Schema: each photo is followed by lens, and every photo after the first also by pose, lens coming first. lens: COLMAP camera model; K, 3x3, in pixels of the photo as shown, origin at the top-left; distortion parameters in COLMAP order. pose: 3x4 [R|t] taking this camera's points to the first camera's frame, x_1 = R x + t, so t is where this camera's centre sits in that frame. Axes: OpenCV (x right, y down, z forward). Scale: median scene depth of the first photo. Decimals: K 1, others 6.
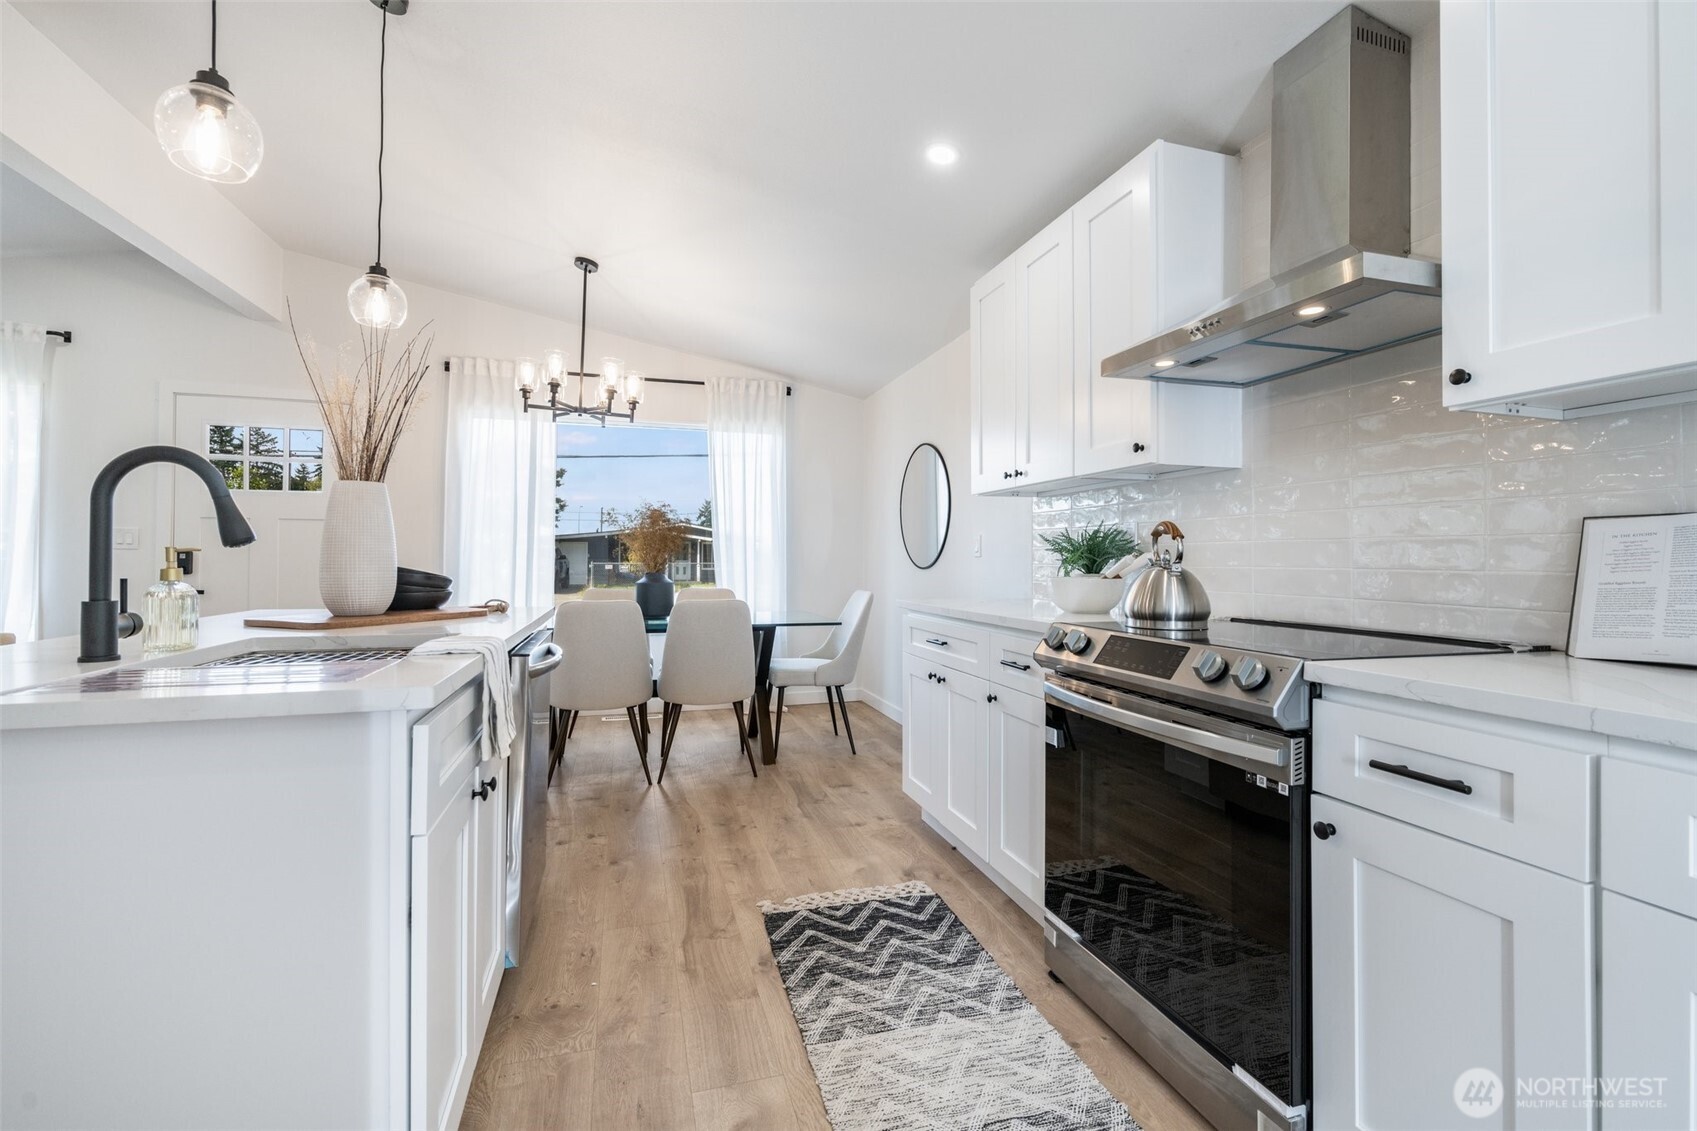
lens RADIAL K [[734.5, 0, 856.8], [0, 734.5, 554.6], [0, 0, 1]] dist [-0.010321, -0.001393]
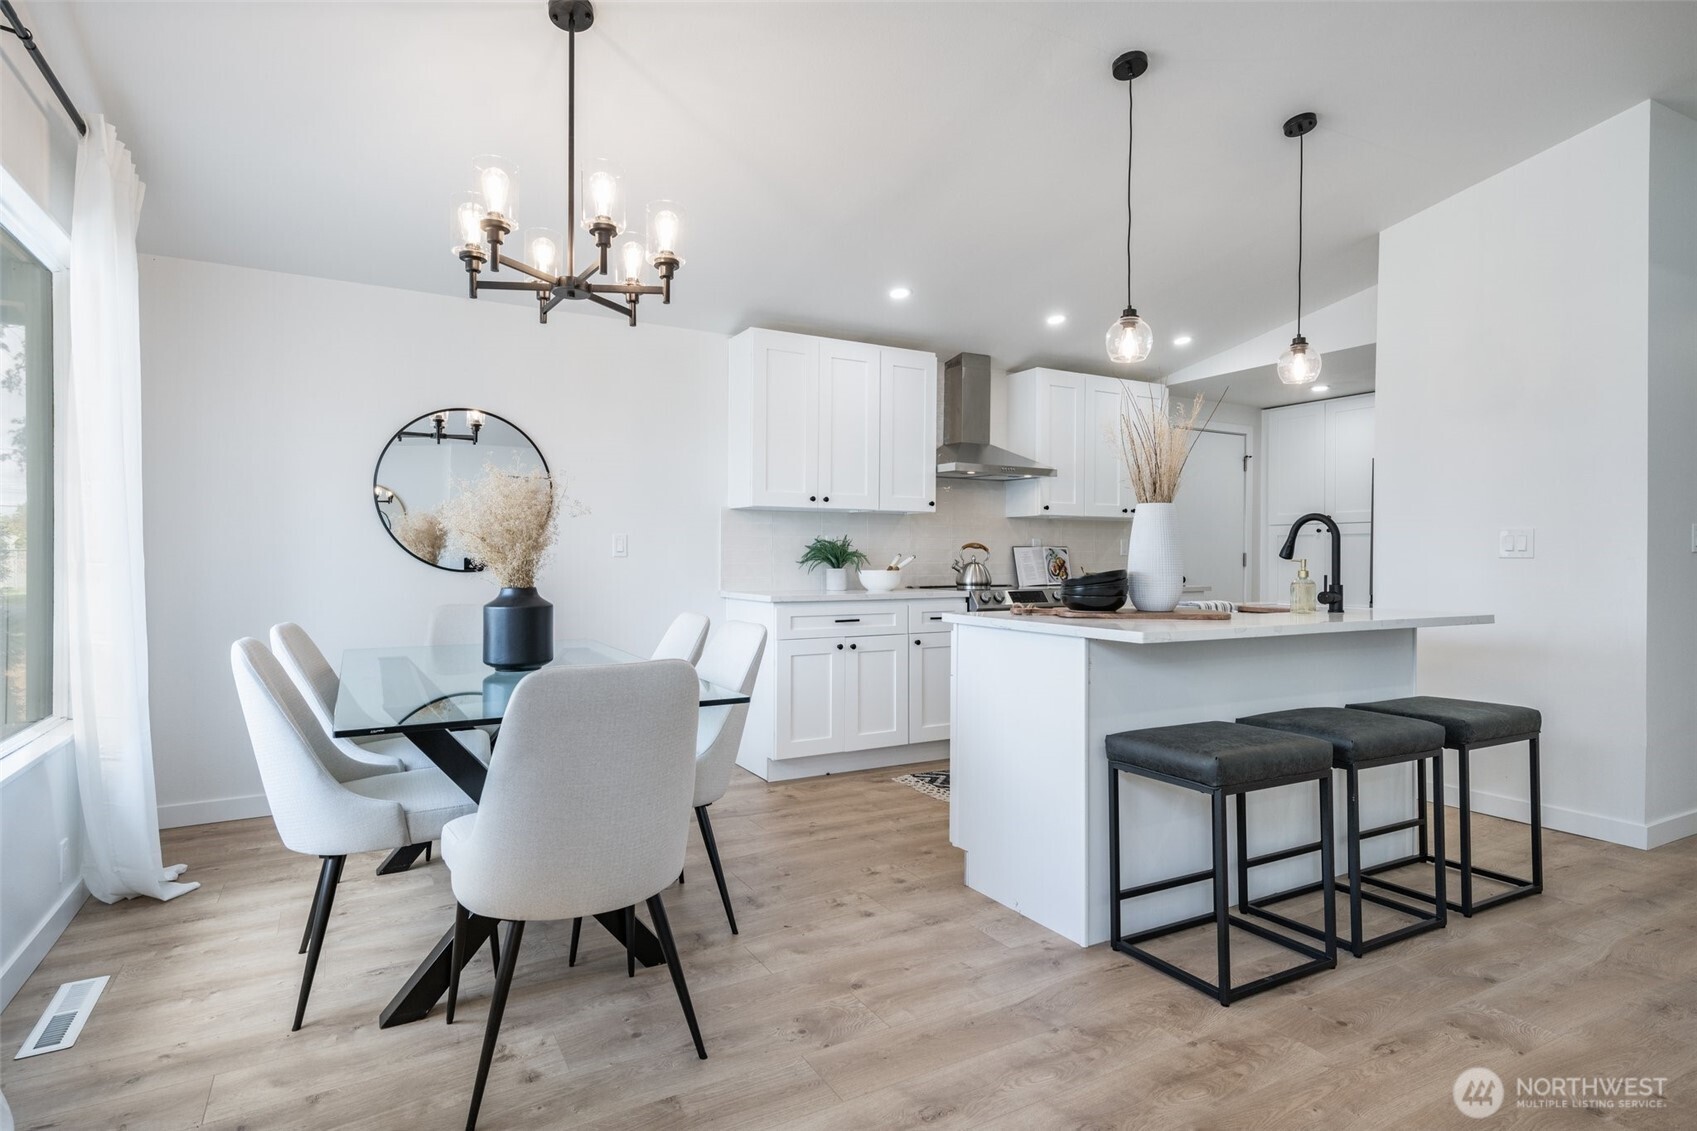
lens RADIAL K [[903.8, 0, 845.7], [0, 903.8, 552.3], [0, 0, 1]] dist [0.040673, 0.000171]
pose [[-0.211044, -0.003424, 0.977471, -1.984177], [-0.011233, 0.999936, 0.001077, -0.013355], [-0.977412, -0.010753, -0.211069, 1.750193]]
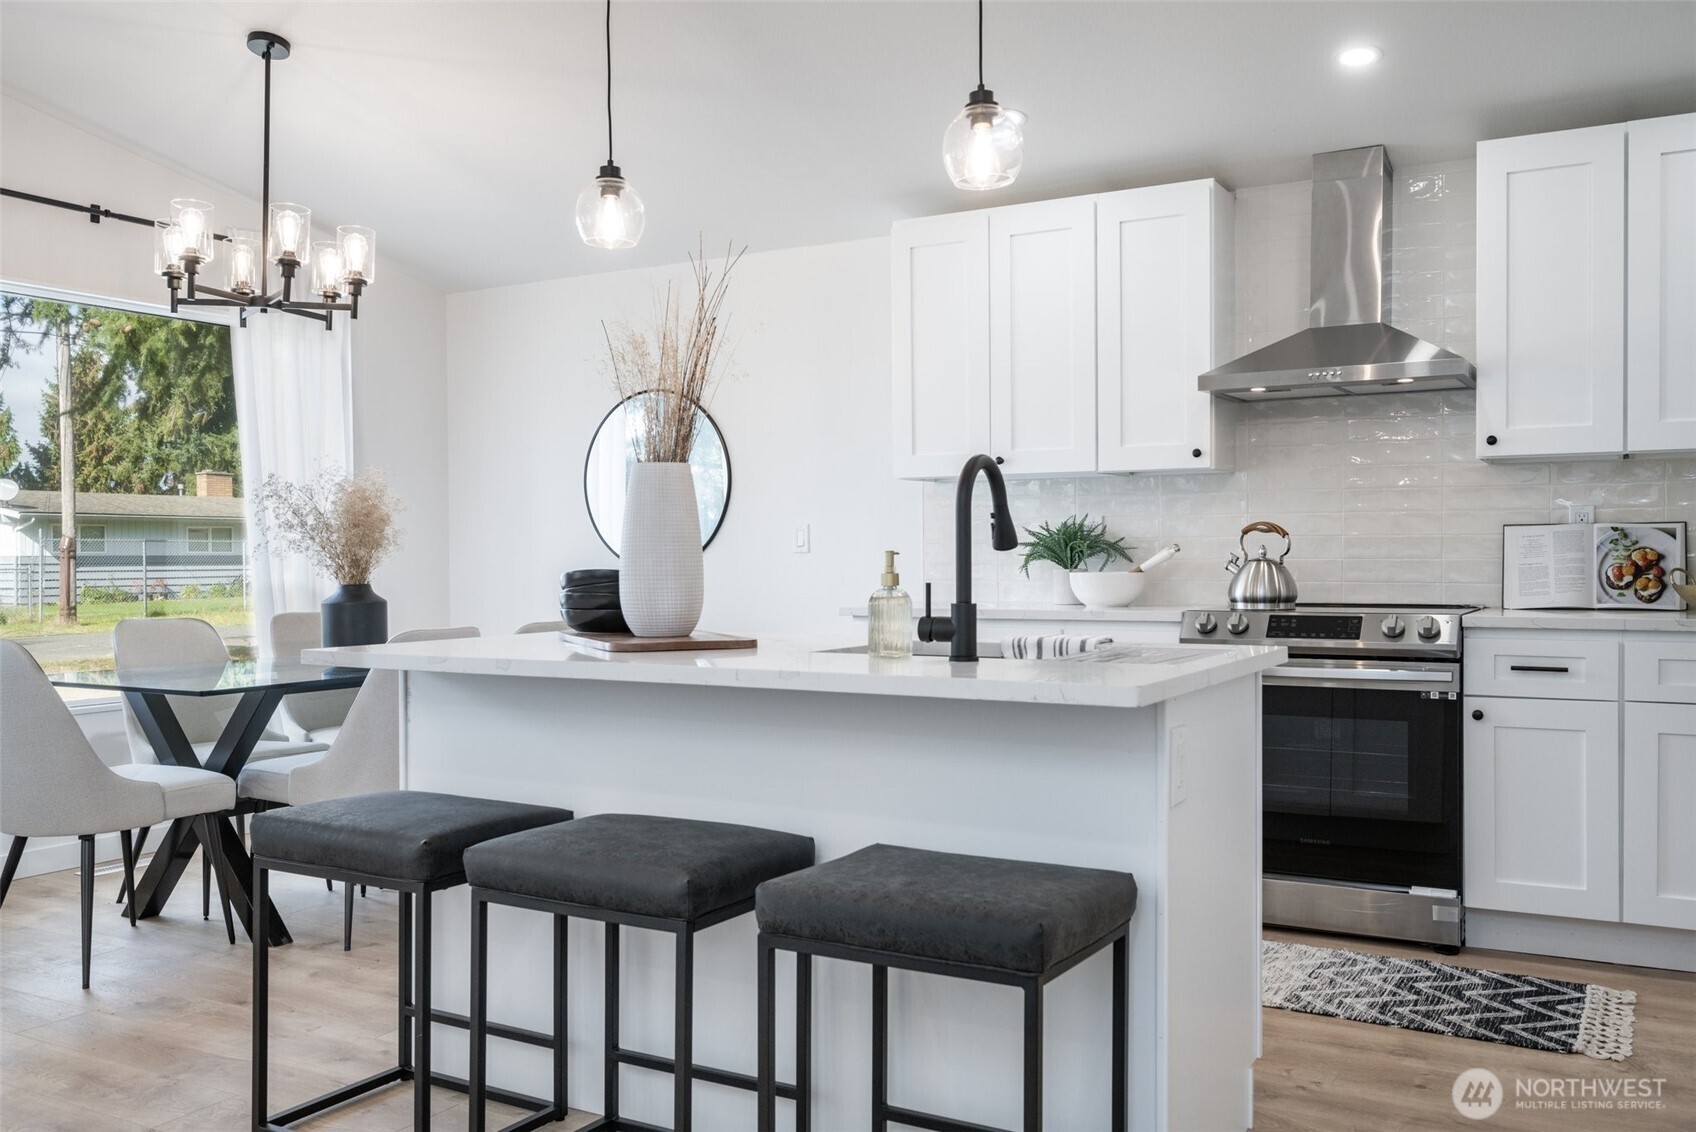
lens RADIAL K [[1424.4, 0, 856.1], [0, 1424.4, 571.7], [0, 0, 1]] dist [-0.012039, 0.008686]
pose [[0.731493, -0.021047, 0.681524, -1.487225], [0.006336, 0.999690, 0.024072, -0.020929], [-0.681819, -0.013291, 0.731400, -0.230592]]
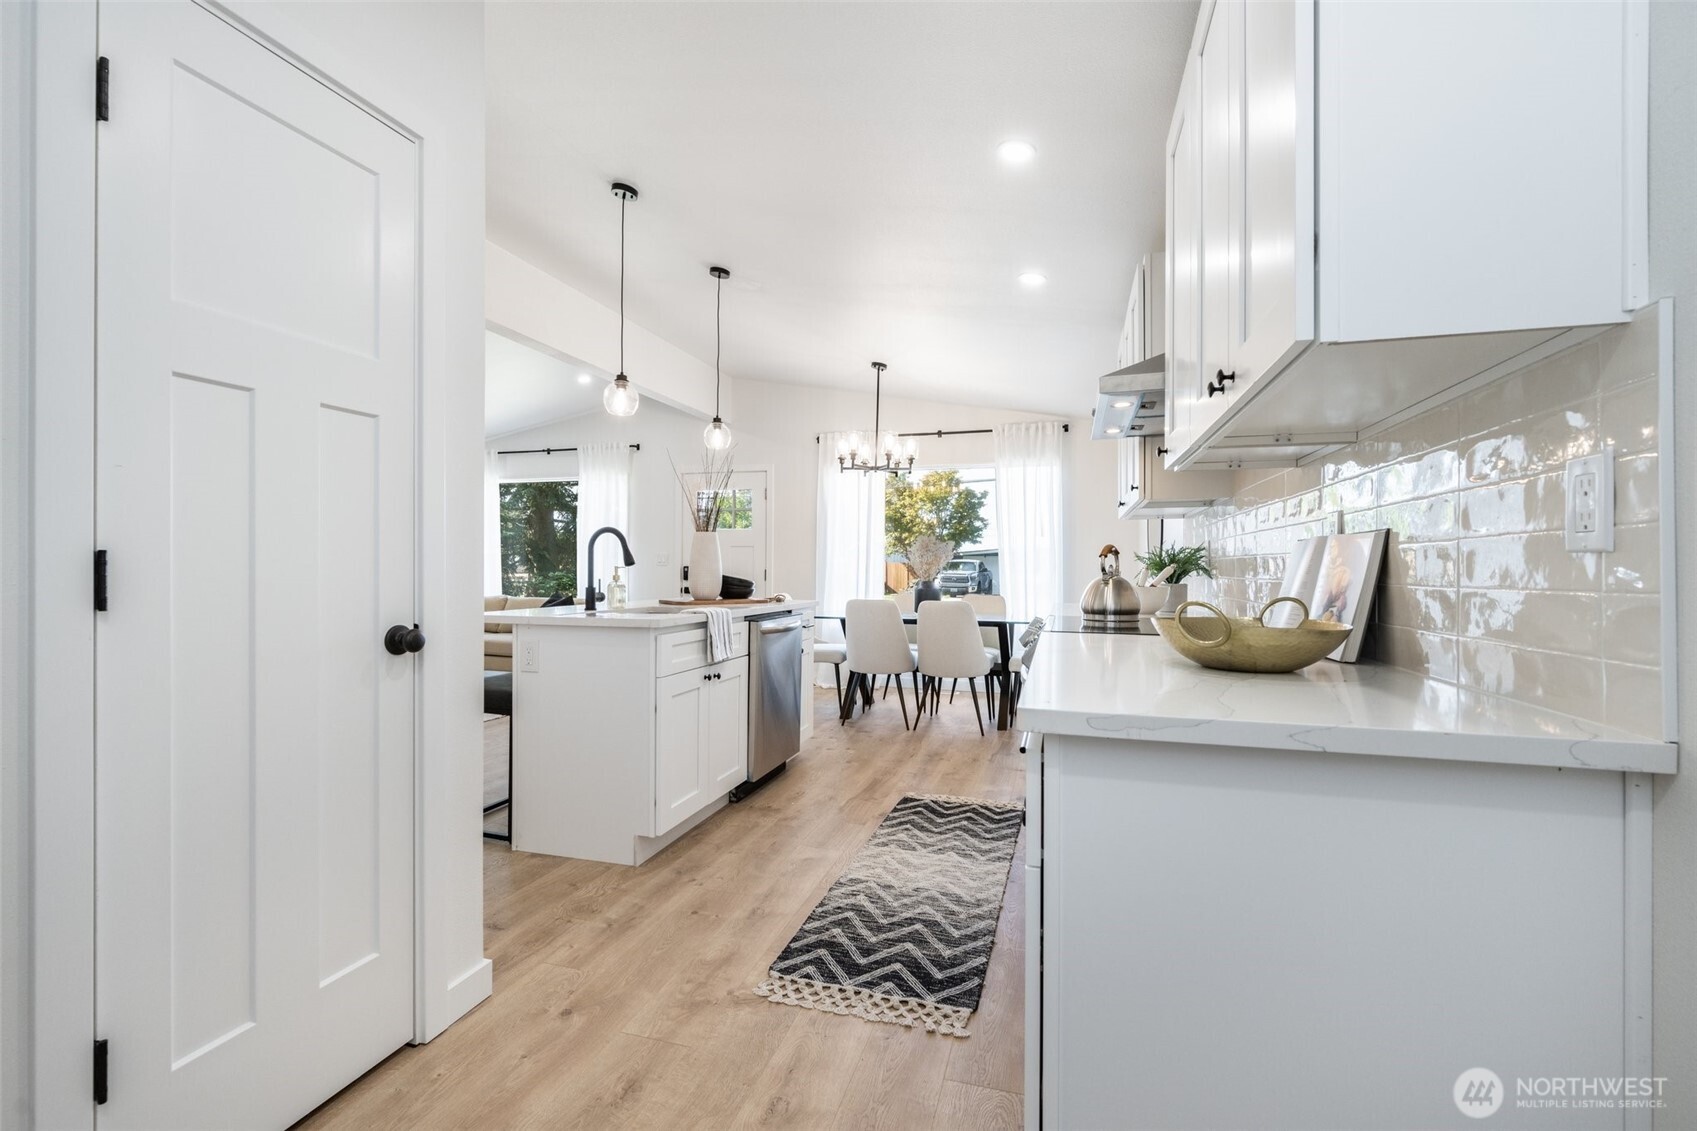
lens RADIAL K [[734.5, 0, 864.6], [0, 734.5, 567.2], [0, 0, 1]] dist [-0.010321, -0.001393]
pose [[0.832650, -0.003512, -0.553789, 0.725742], [0.003556, 0.999993, -0.000995, -0.001302], [0.553788, -0.001140, 0.832657, -0.384244]]
